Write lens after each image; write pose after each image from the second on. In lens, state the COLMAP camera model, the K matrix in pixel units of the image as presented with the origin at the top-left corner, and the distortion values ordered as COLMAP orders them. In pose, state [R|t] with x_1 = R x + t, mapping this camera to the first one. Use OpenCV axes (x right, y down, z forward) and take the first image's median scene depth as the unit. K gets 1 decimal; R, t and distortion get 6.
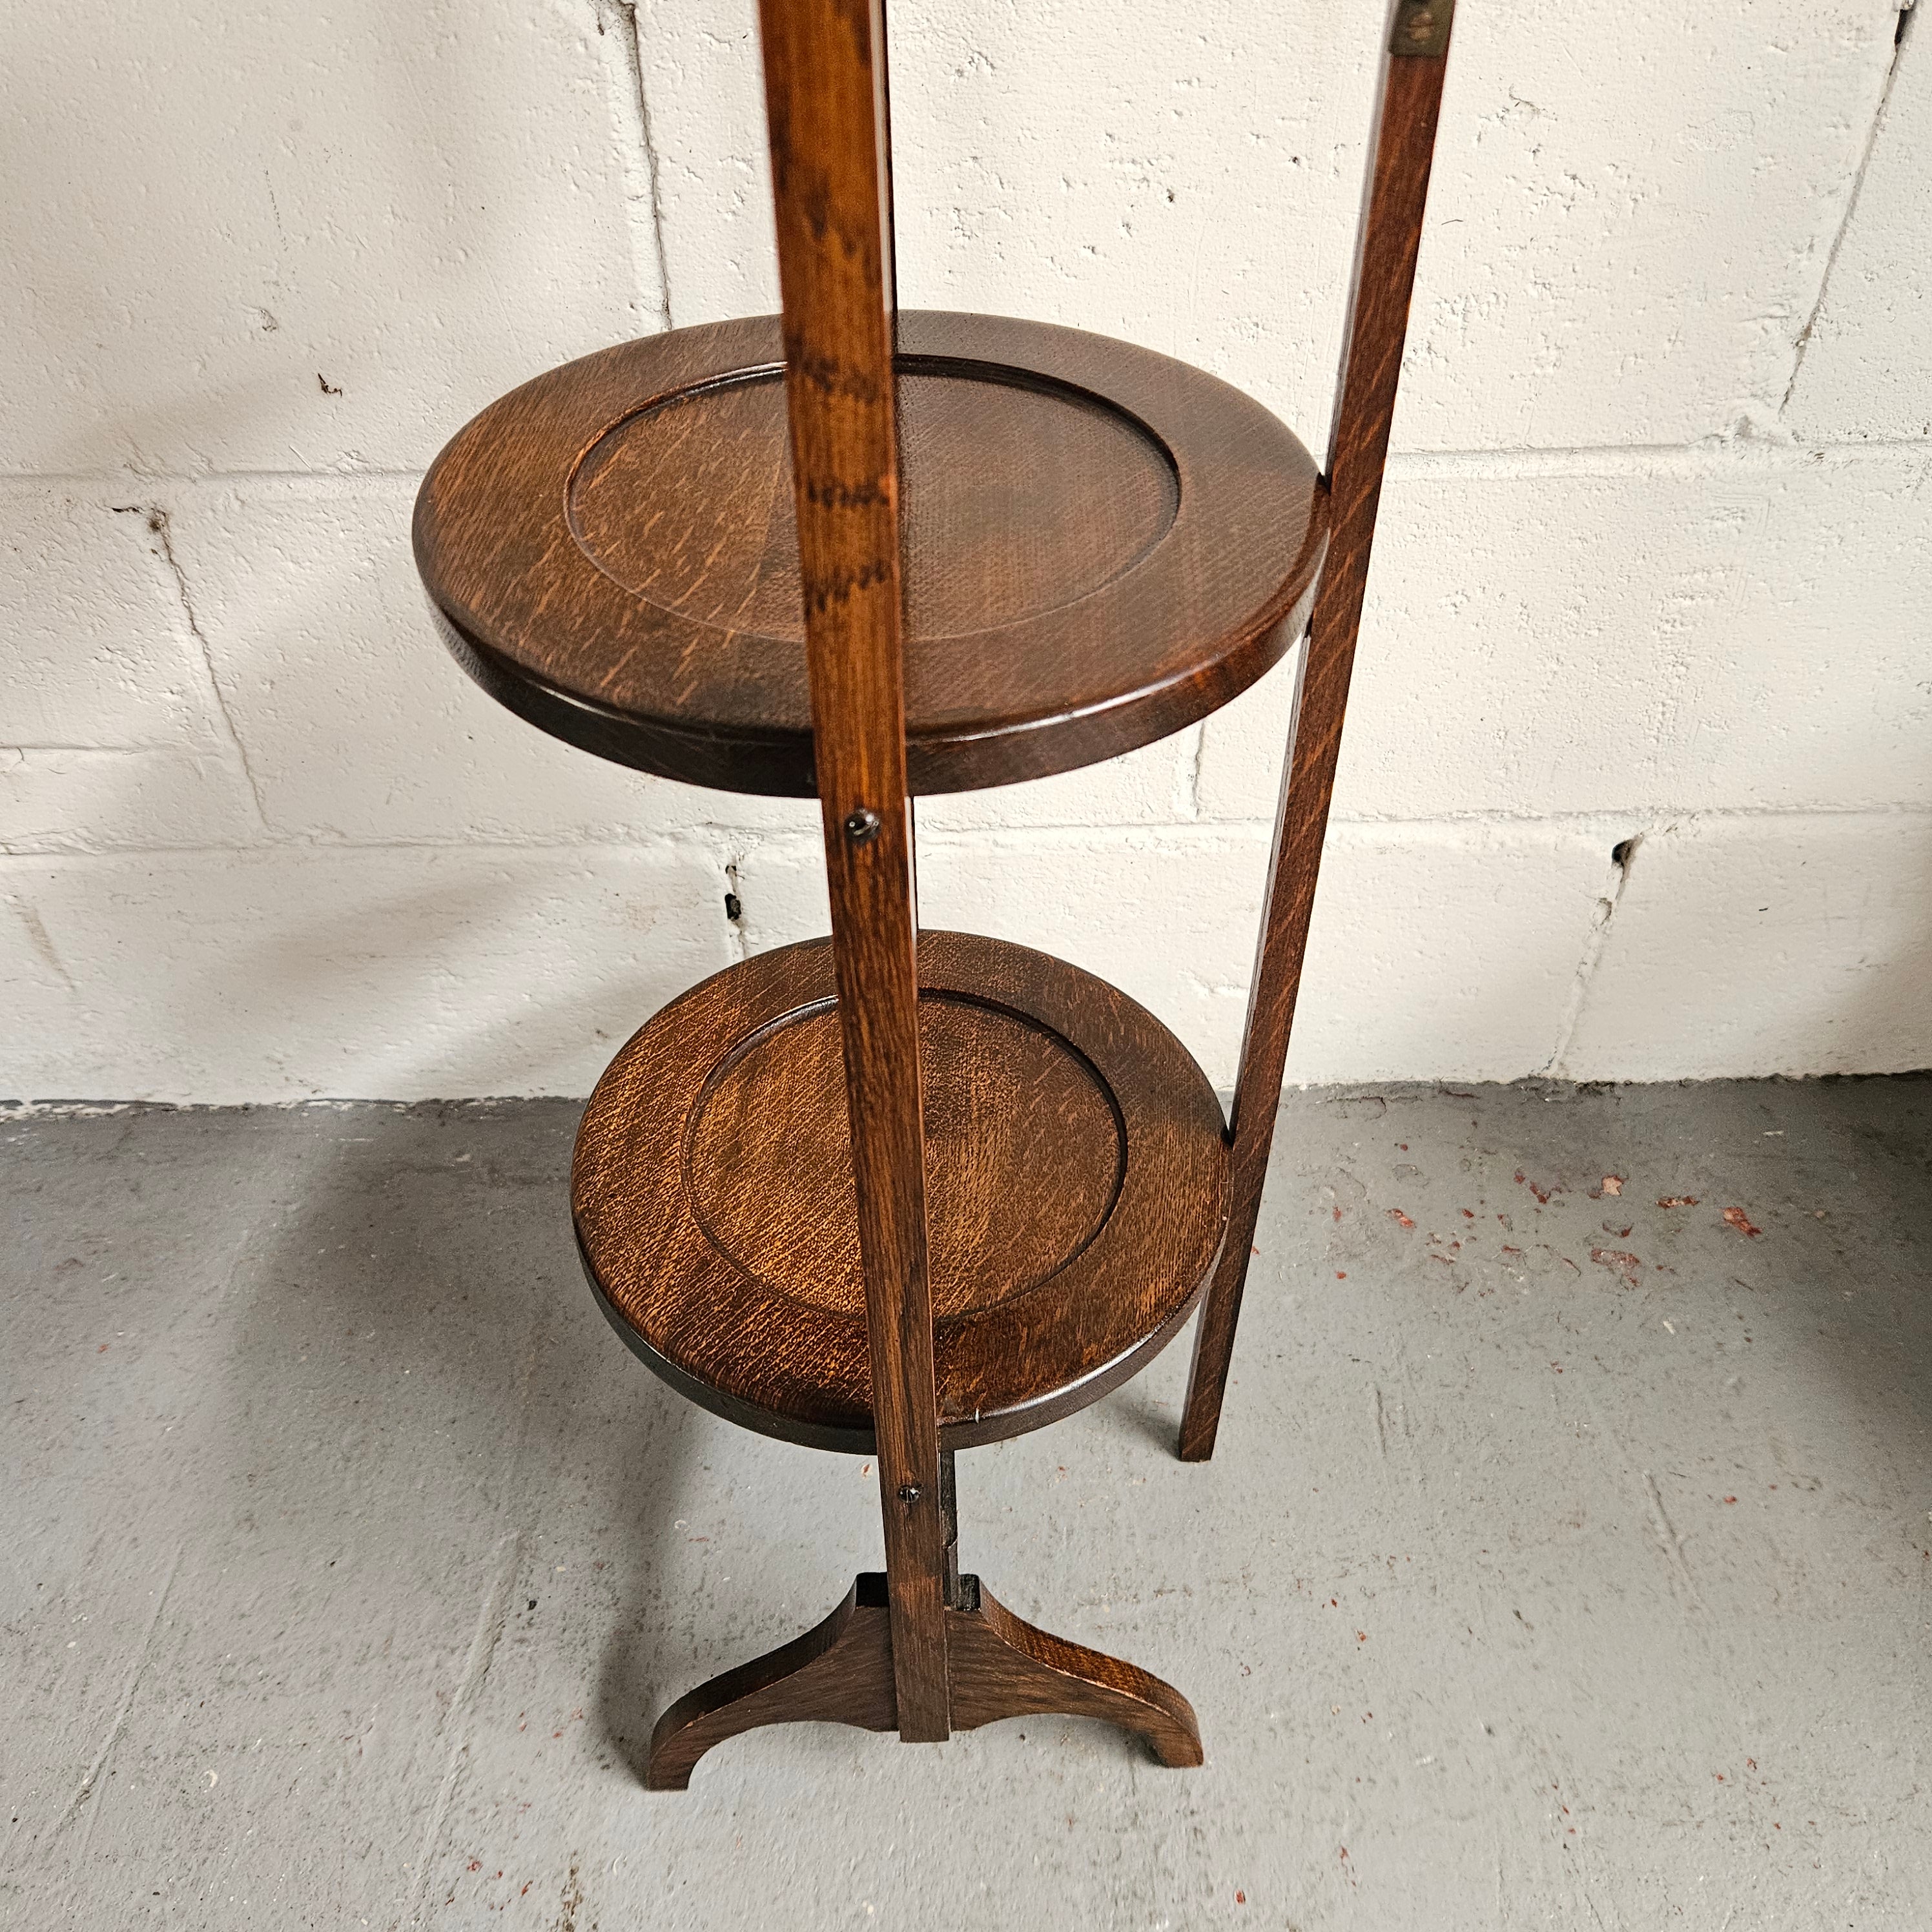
lens RADIAL K [[1752.3, 0, 966.5], [0, 1752.3, 967.3], [0, 0, 1]] dist [0.026515, 0.000000]
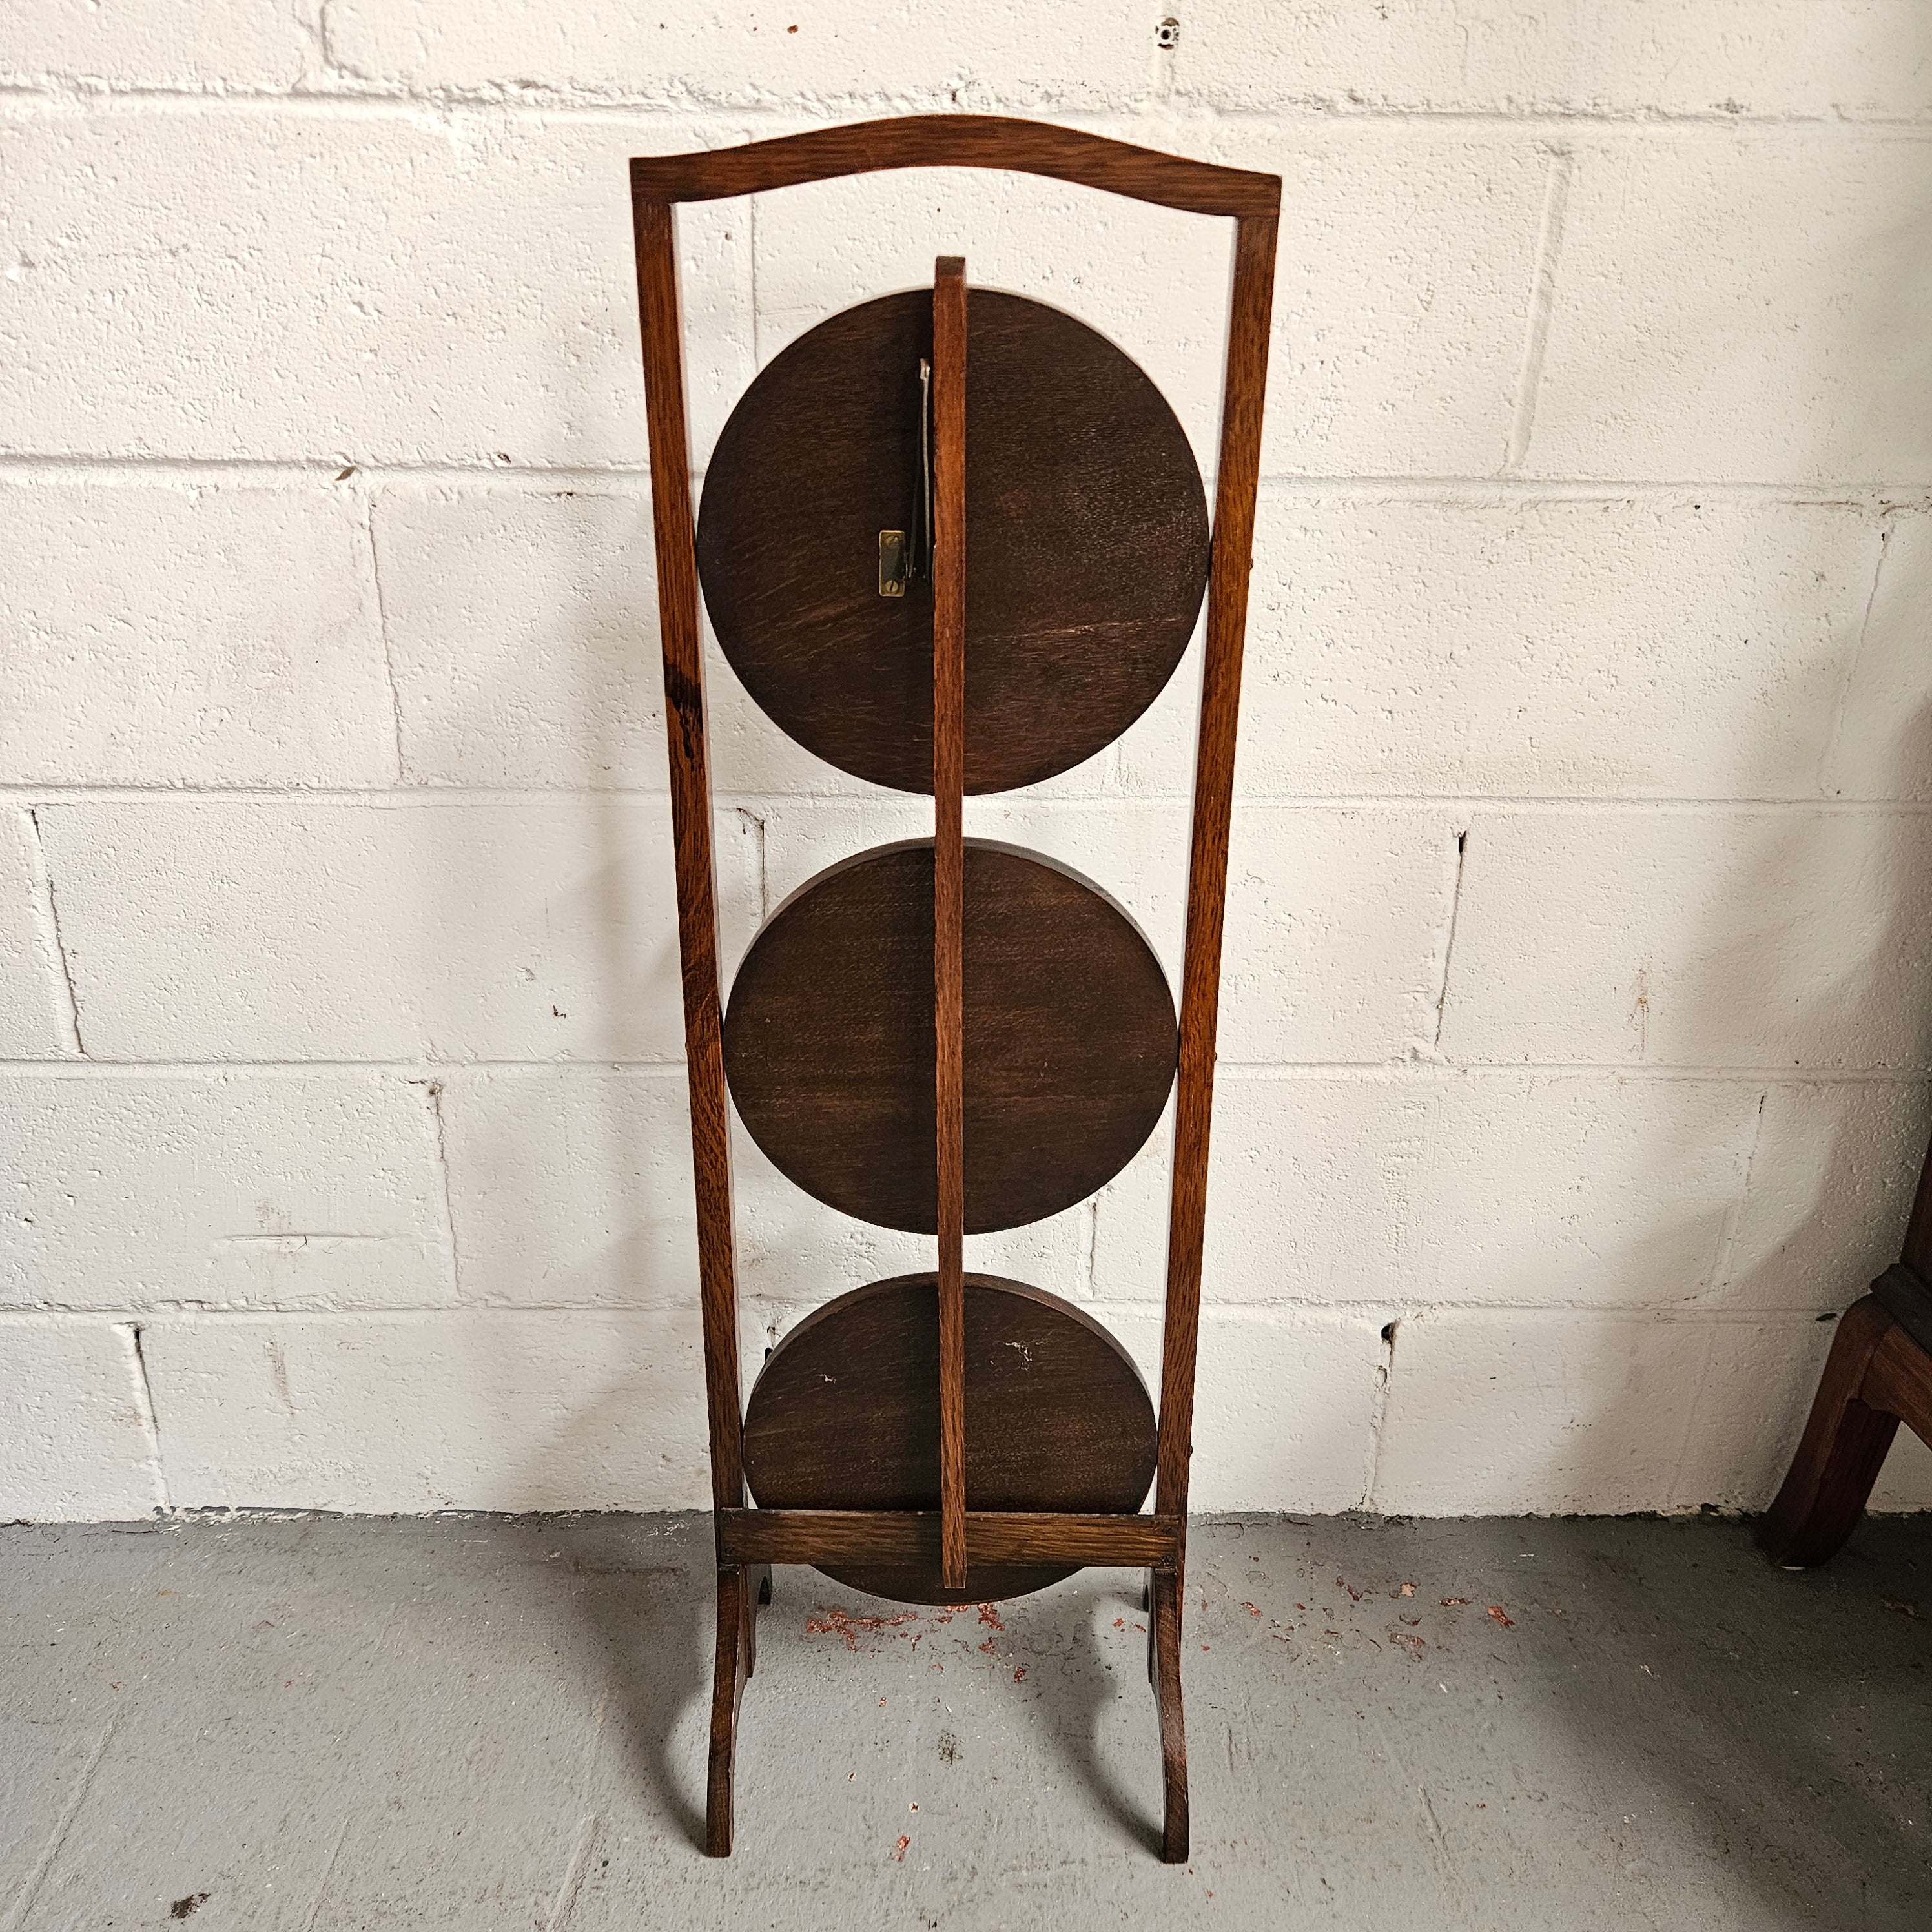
lens RADIAL K [[1752.3, 0, 958.3], [0, 1752.3, 939.9], [0, 0, 1]] dist [0.026515, 0.000000]
pose [[0.999762, 0.020958, 0.006136, 0.004001], [-0.017601, 0.939659, -0.341659, 0.147831], [-0.012926, 0.341469, 0.939804, -0.522922]]
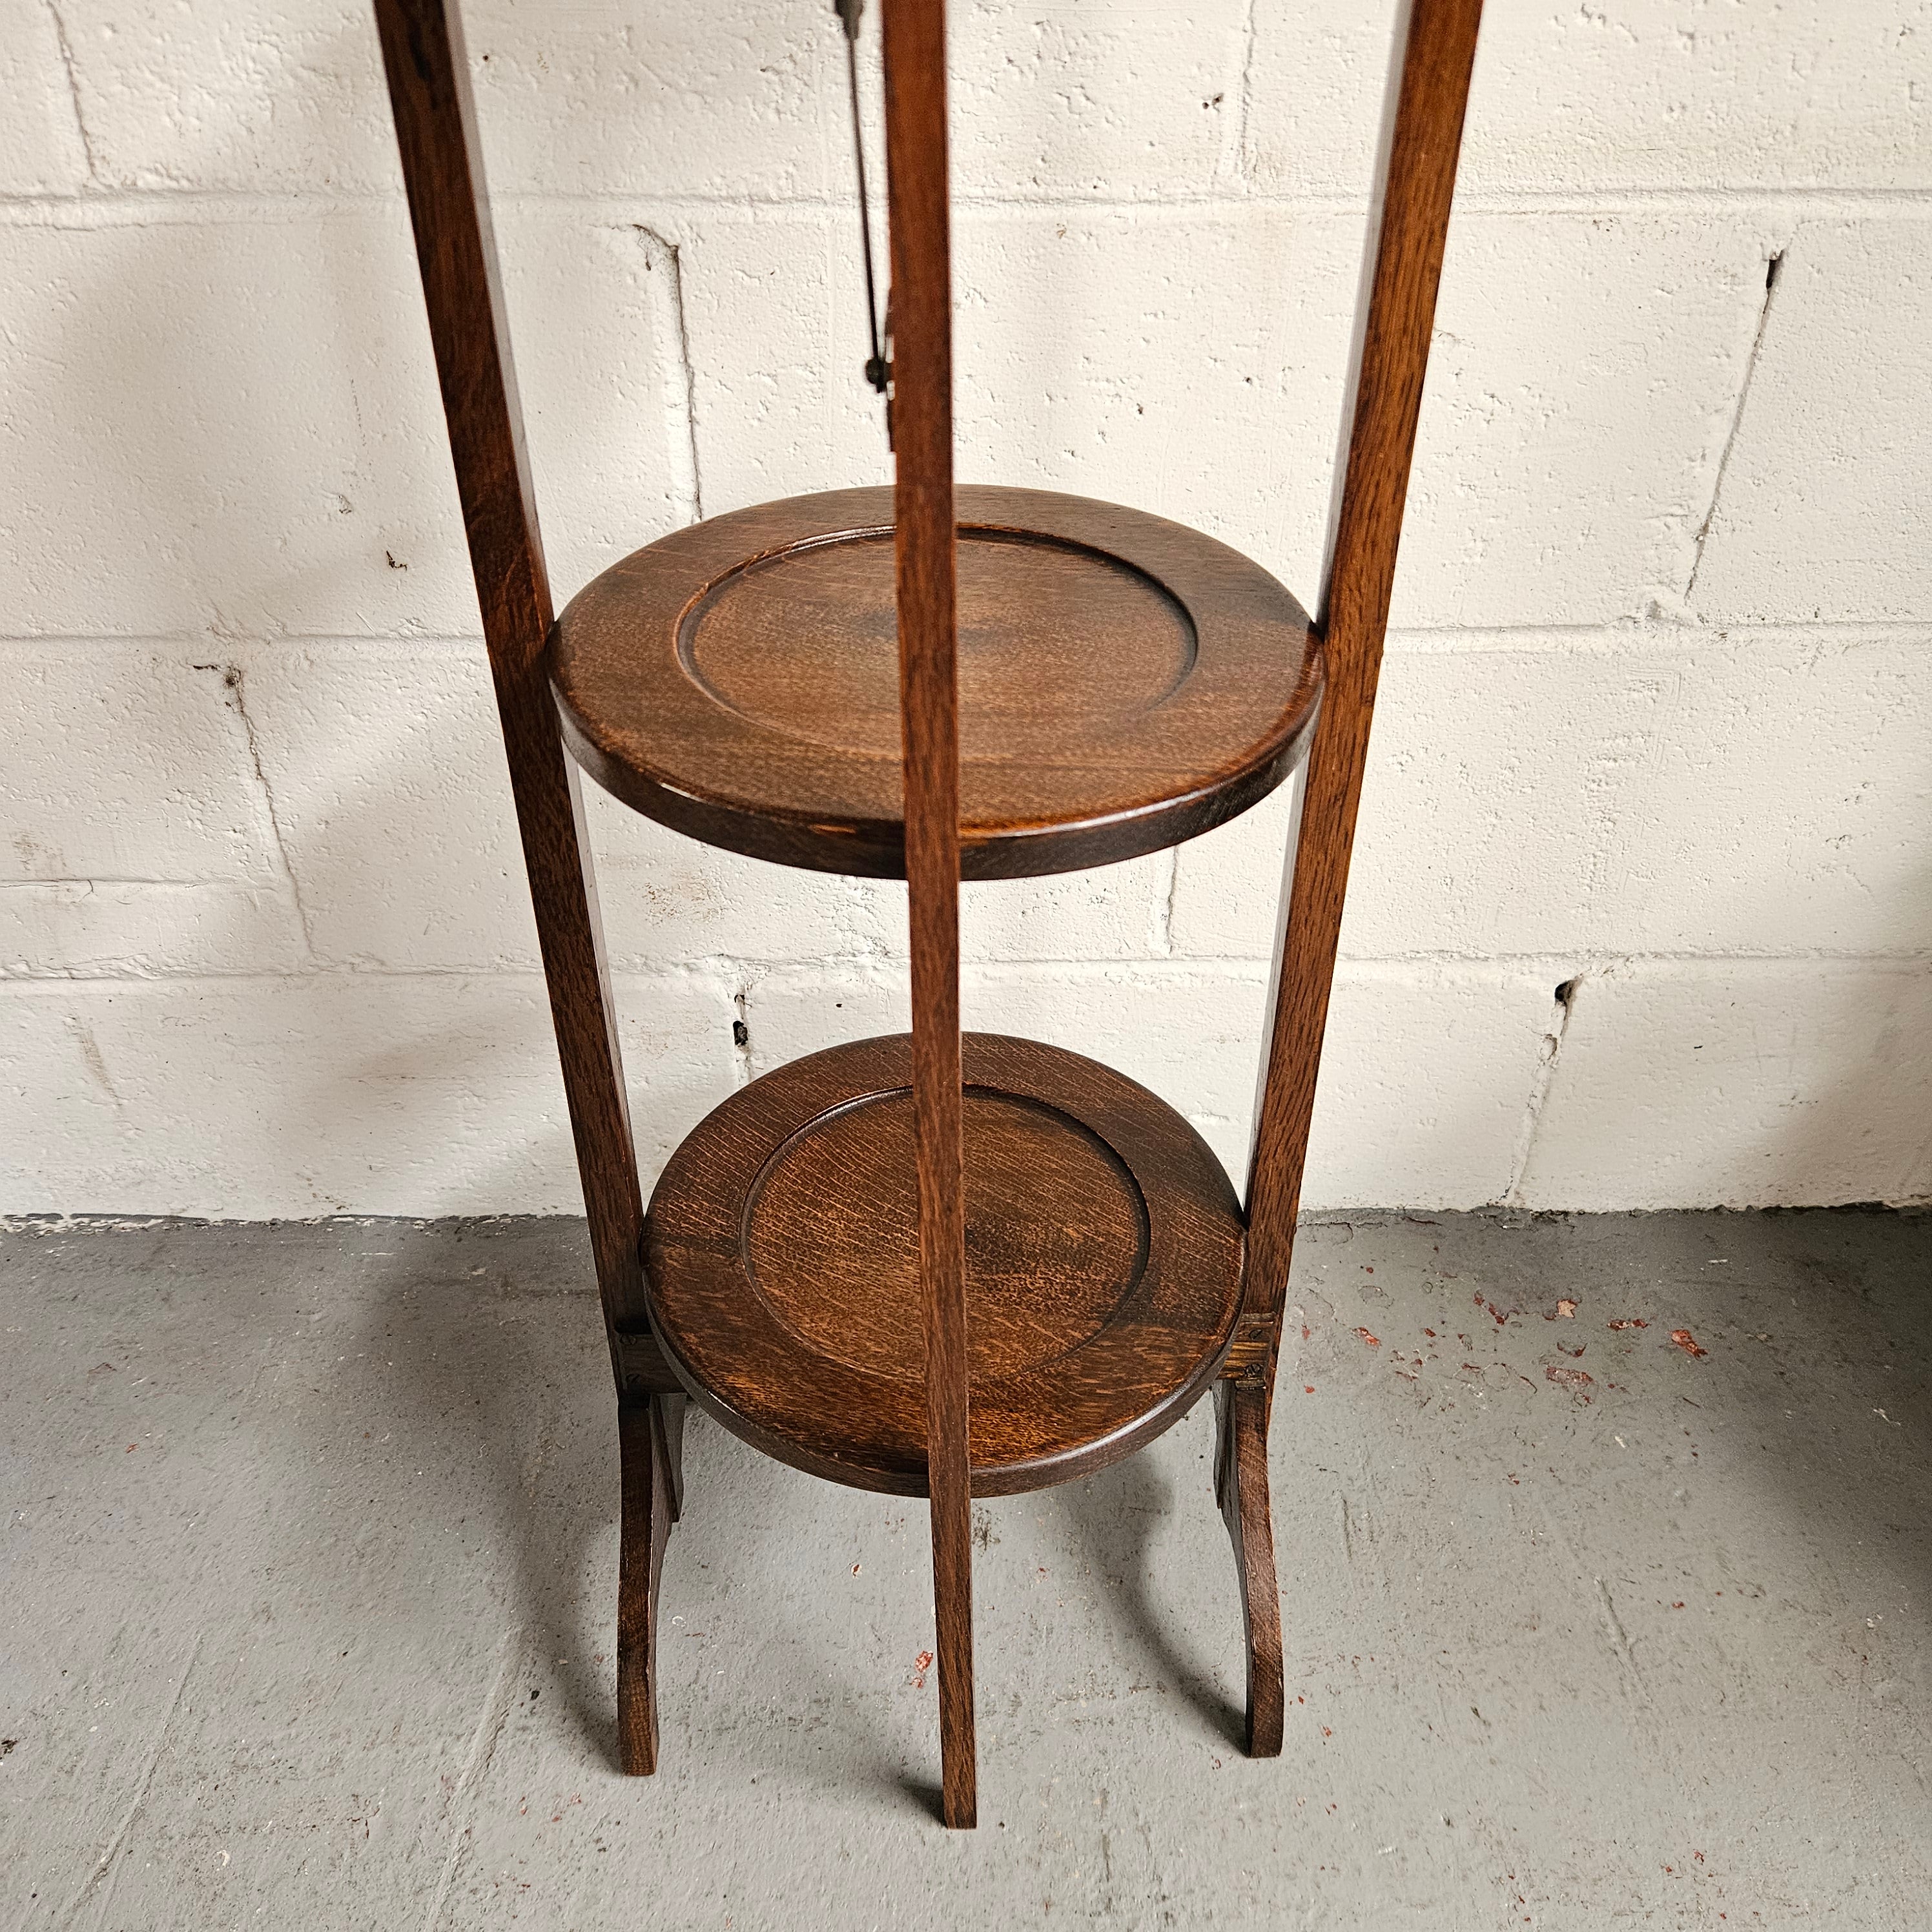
lens RADIAL K [[1752.3, 0, 965.0], [0, 1752.3, 954.1], [0, 0, 1]] dist [0.026515, 0.000000]
pose [[0.999950, 0.009916, 0.001411, 0.003107], [-0.009727, 0.995011, -0.099293, 0.025087], [-0.002389, 0.099274, 0.995057, -0.084484]]
